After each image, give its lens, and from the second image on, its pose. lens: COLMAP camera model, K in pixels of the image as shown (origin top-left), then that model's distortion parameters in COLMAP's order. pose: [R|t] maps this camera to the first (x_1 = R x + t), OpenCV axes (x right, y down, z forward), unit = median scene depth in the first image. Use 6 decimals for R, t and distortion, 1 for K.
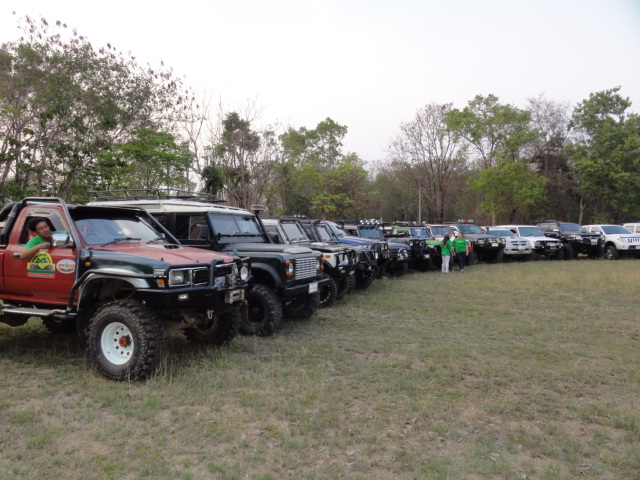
lens RADIAL K [[441.4, 0, 320.0], [0, 441.4, 240.0], [0, 0, 1]] dist [0.000779, -0.001270]
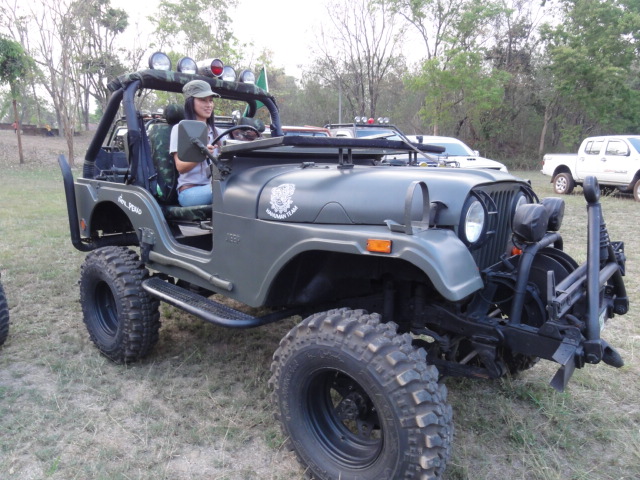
lens RADIAL K [[447.6, 0, 320.0], [0, 447.6, 240.0], [0, 0, 1]] dist [-0.001559, 0.000740]
pose [[0.991804, -0.017682, 0.126536, 0.087518], [-0.005419, 0.983664, 0.179934, -0.002909], [-0.127650, -0.179145, 0.975506, 0.221363]]
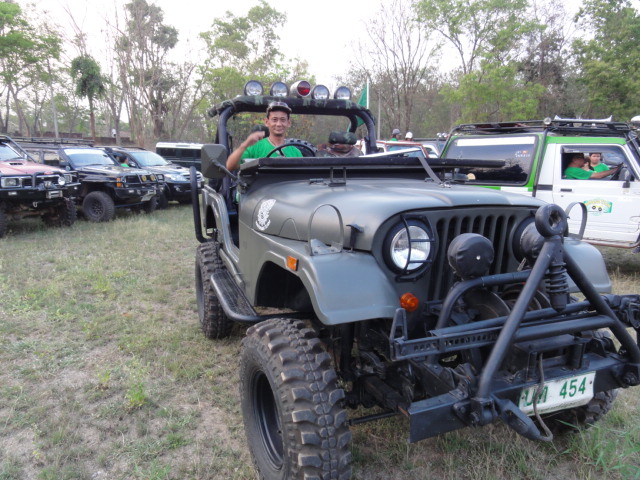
lens RADIAL K [[441.4, 0, 320.0], [0, 441.4, 240.0], [0, 0, 1]] dist [0.000779, -0.001270]
pose [[0.996853, -0.004034, 0.079175, 0.054364], [-0.009276, 0.985909, 0.167027, -0.002389], [-0.078733, -0.167236, 0.982768, 0.188435]]
